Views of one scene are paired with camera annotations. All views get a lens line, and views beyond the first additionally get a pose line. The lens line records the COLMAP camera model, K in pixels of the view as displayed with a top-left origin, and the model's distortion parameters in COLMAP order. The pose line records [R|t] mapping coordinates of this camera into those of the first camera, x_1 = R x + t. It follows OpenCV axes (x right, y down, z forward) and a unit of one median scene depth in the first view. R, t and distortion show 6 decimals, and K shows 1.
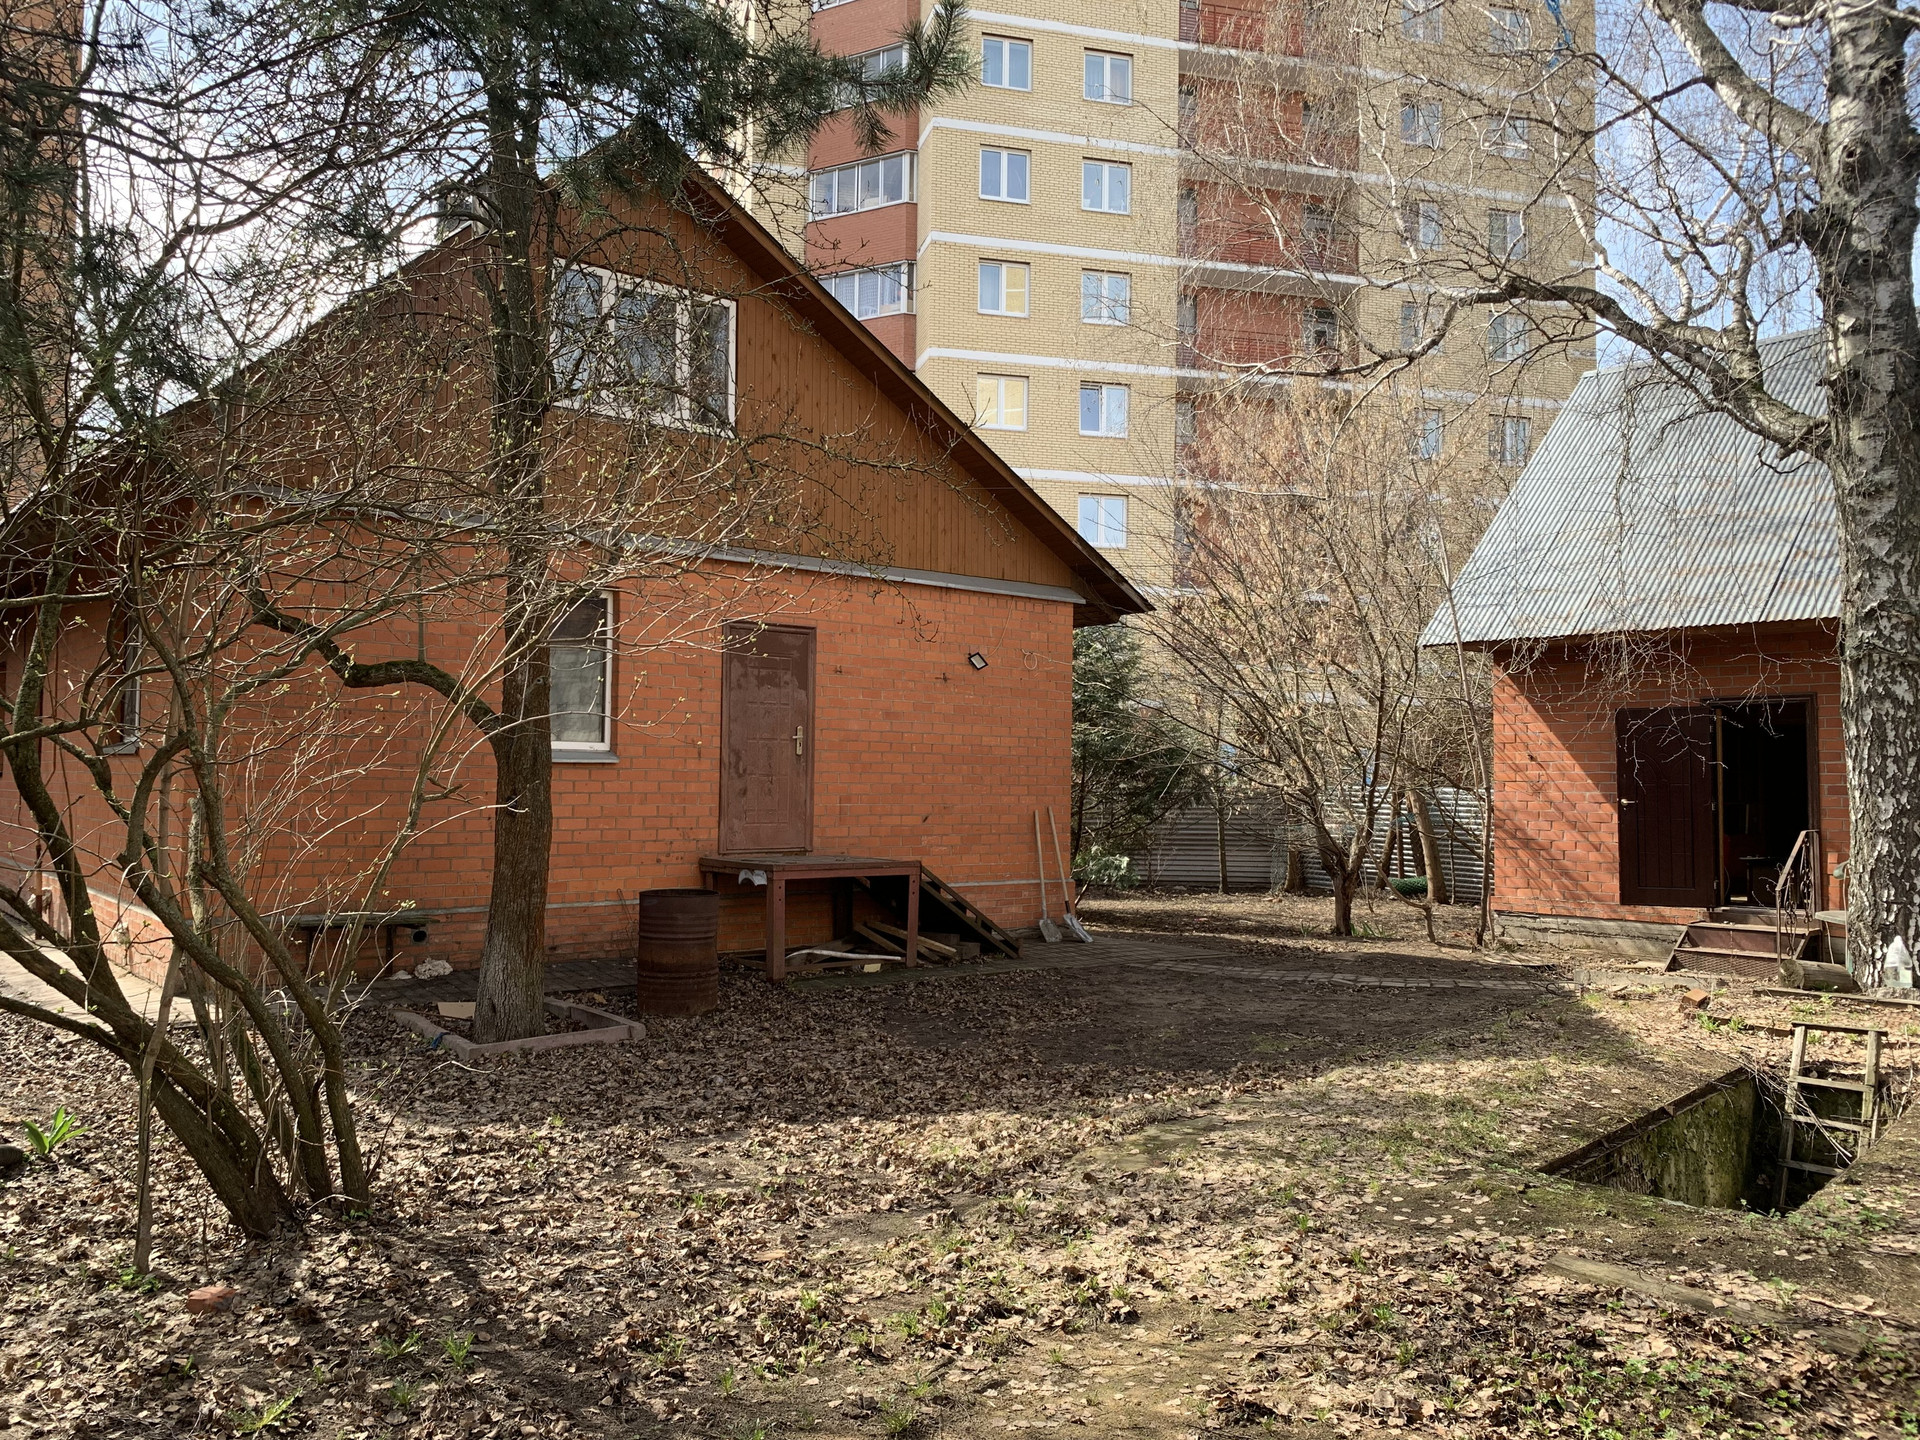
lens RADIAL K [[1473.7, 0, 955.2], [0, 1473.7, 723.5], [0, 0, 1]] dist [0.031130, -0.038570]
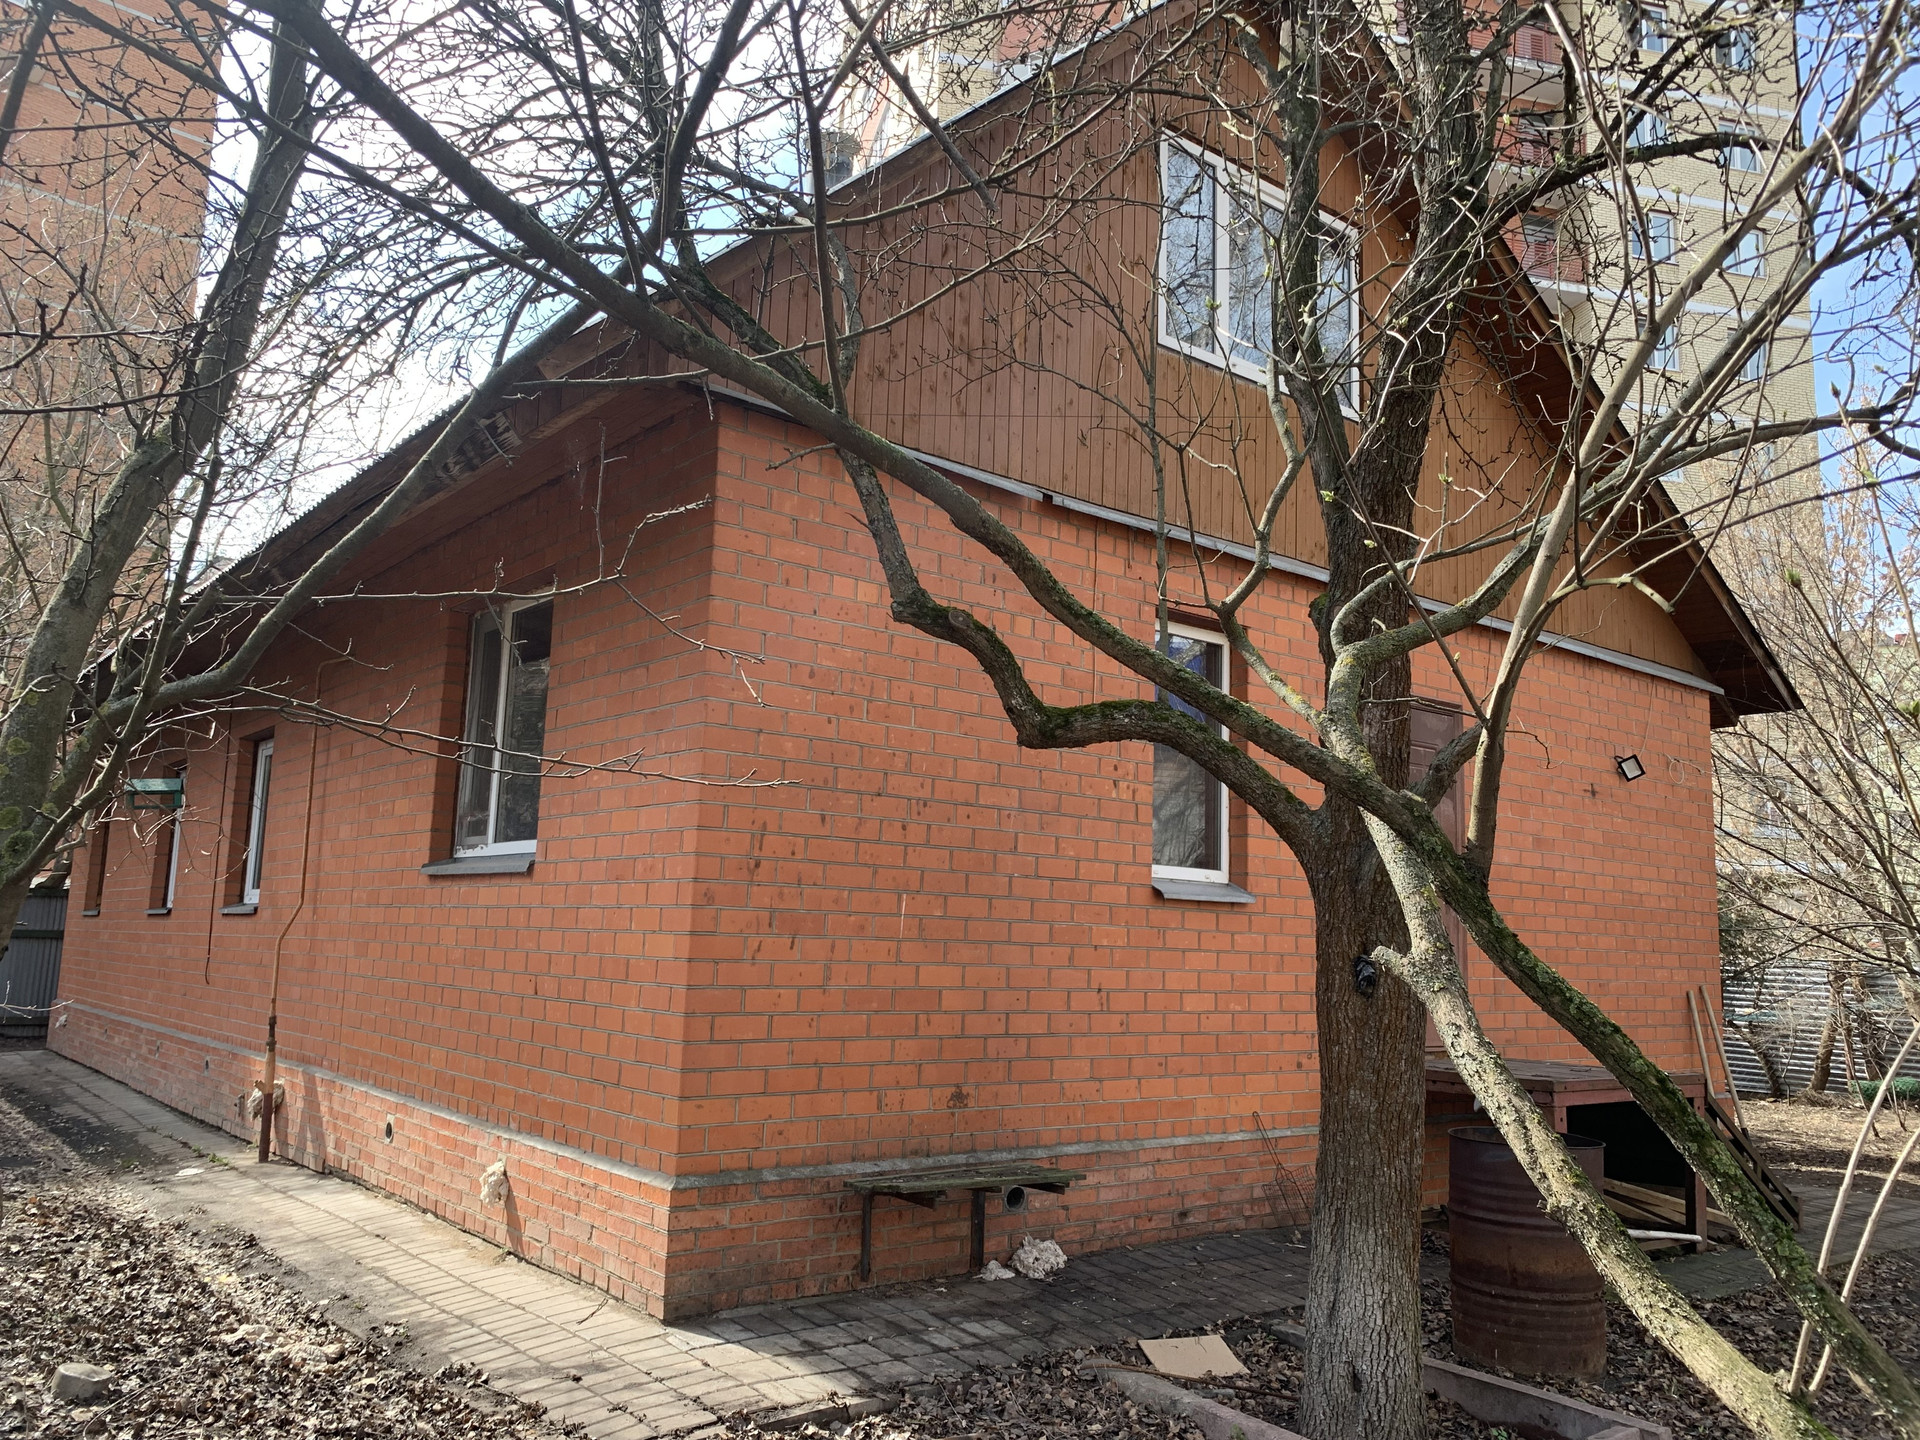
lens RADIAL K [[1473.7, 0, 957.6], [0, 1473.7, 728.2], [0, 0, 1]] dist [0.031130, -0.038570]
pose [[0.999756, 0.019213, -0.010903, -0.385620], [-0.020239, 0.994421, -0.103520, 0.022313], [0.008853, 0.103715, 0.994568, 0.414302]]
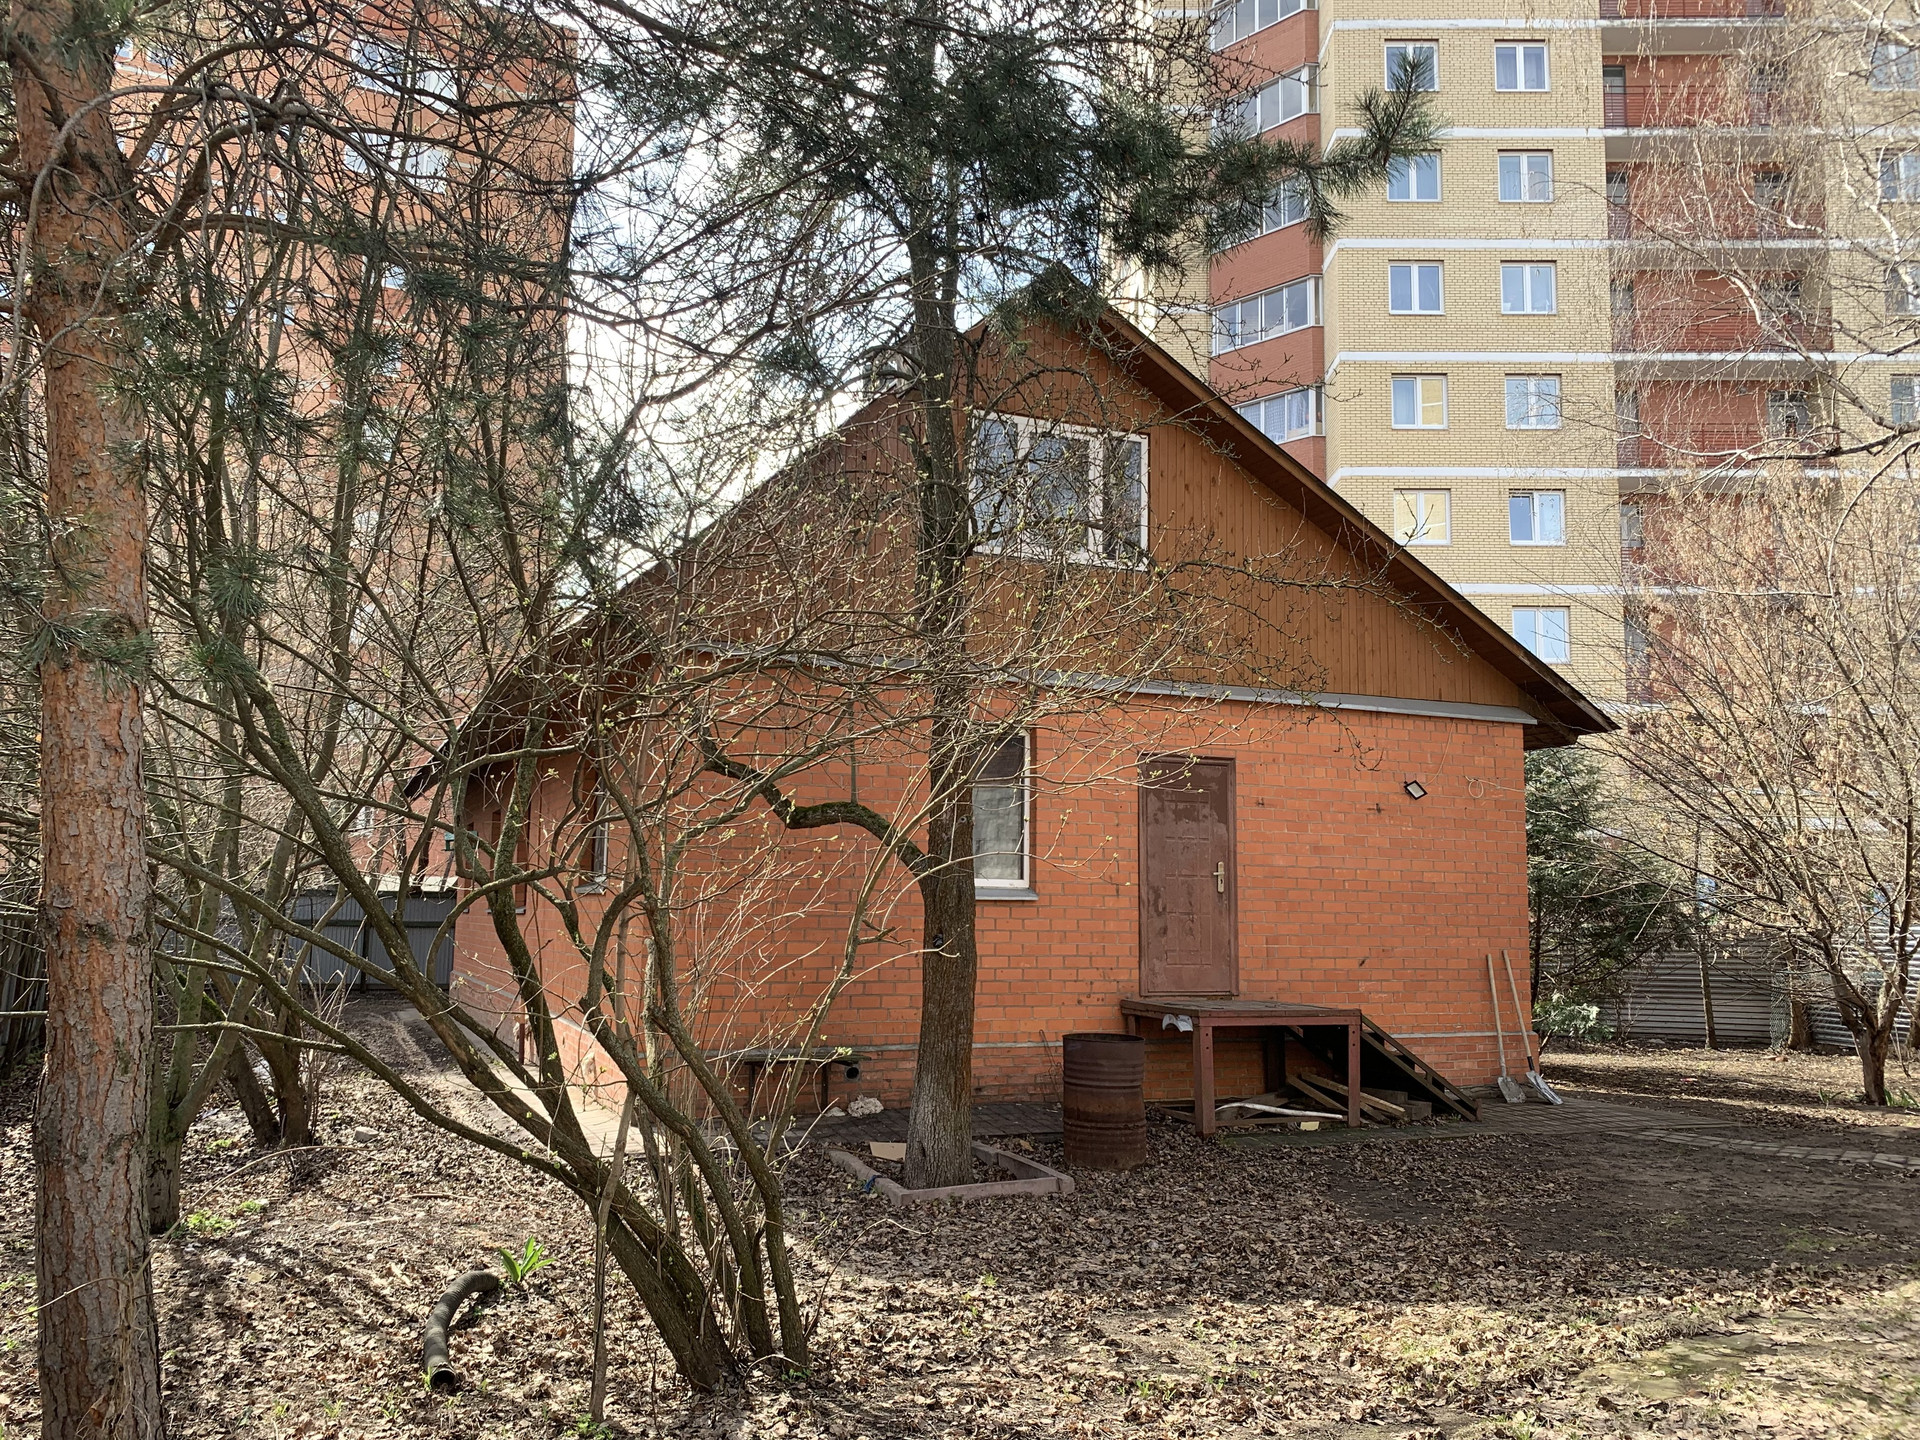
lens RADIAL K [[1473.7, 0, 956.8], [0, 1473.7, 735.0], [0, 0, 1]] dist [0.031130, -0.038570]
pose [[0.962745, -0.031375, -0.268584, -0.013642], [0.009274, 0.996493, -0.083164, -0.002766], [0.270251, 0.077575, 0.959660, 0.030730]]
